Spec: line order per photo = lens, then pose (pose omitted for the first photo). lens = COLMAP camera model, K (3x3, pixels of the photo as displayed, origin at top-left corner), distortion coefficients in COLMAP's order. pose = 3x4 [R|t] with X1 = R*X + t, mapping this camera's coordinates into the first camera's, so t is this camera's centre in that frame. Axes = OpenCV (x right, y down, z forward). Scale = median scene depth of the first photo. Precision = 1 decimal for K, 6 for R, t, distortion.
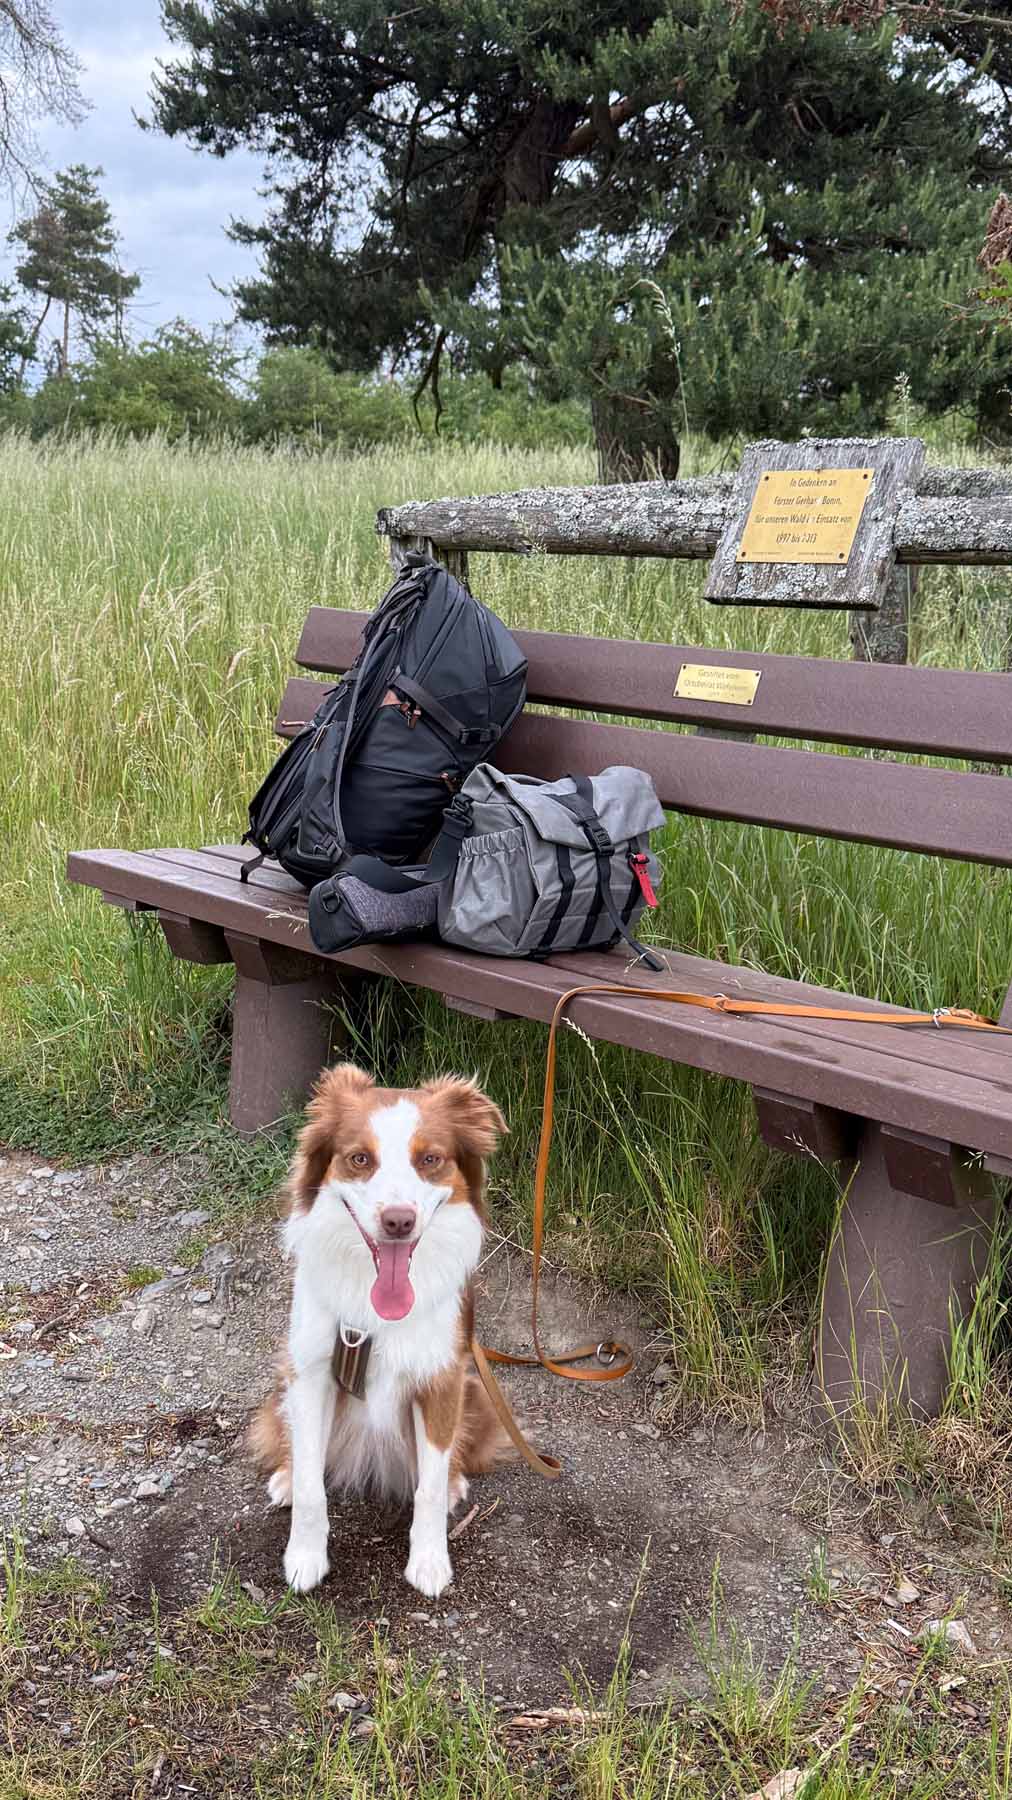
lens RADIAL K [[1593.4, 0, 506.0], [0, 1593.4, 900.0], [0, 0, 1]] dist [0.037073, -0.002125]
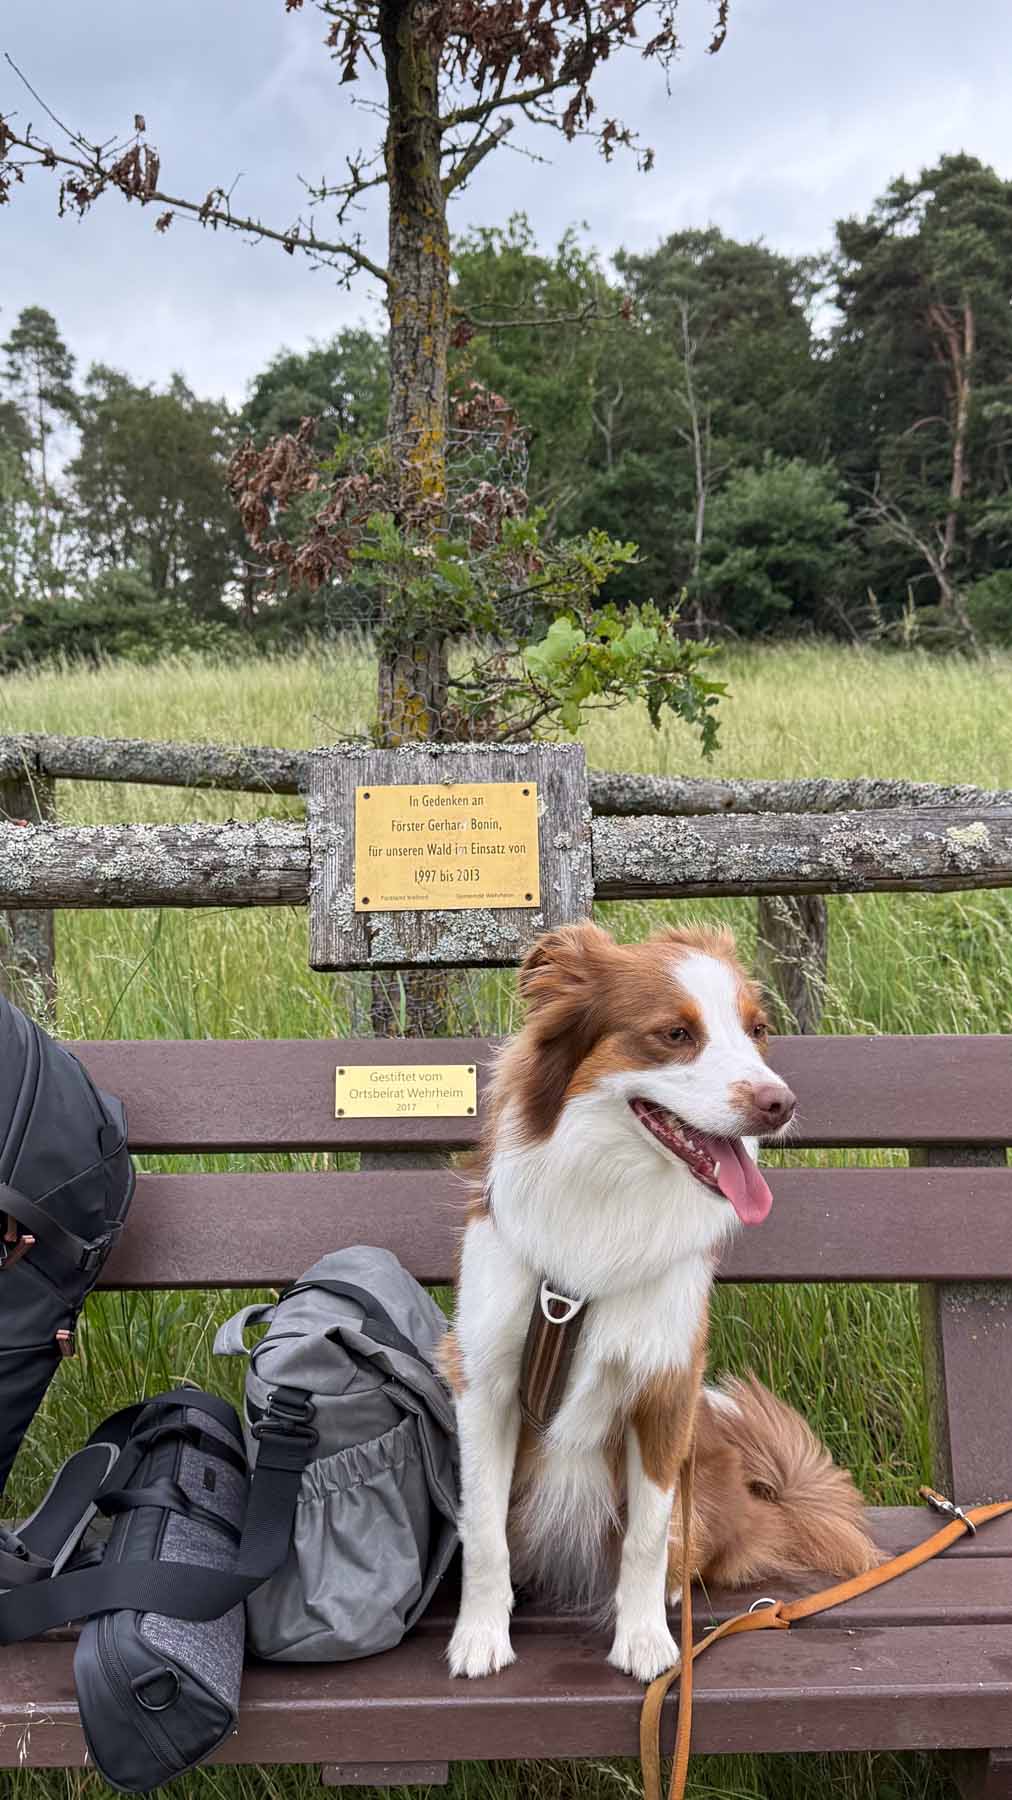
lens RADIAL K [[1593.4, 0, 506.0], [0, 1593.4, 900.0], [0, 0, 1]] dist [0.037073, -0.002125]
pose [[0.703825, -0.092261, 0.704356, -0.315432], [0.189388, 0.980013, -0.060878, -0.165783], [-0.684662, 0.176244, 0.707231, 0.466055]]
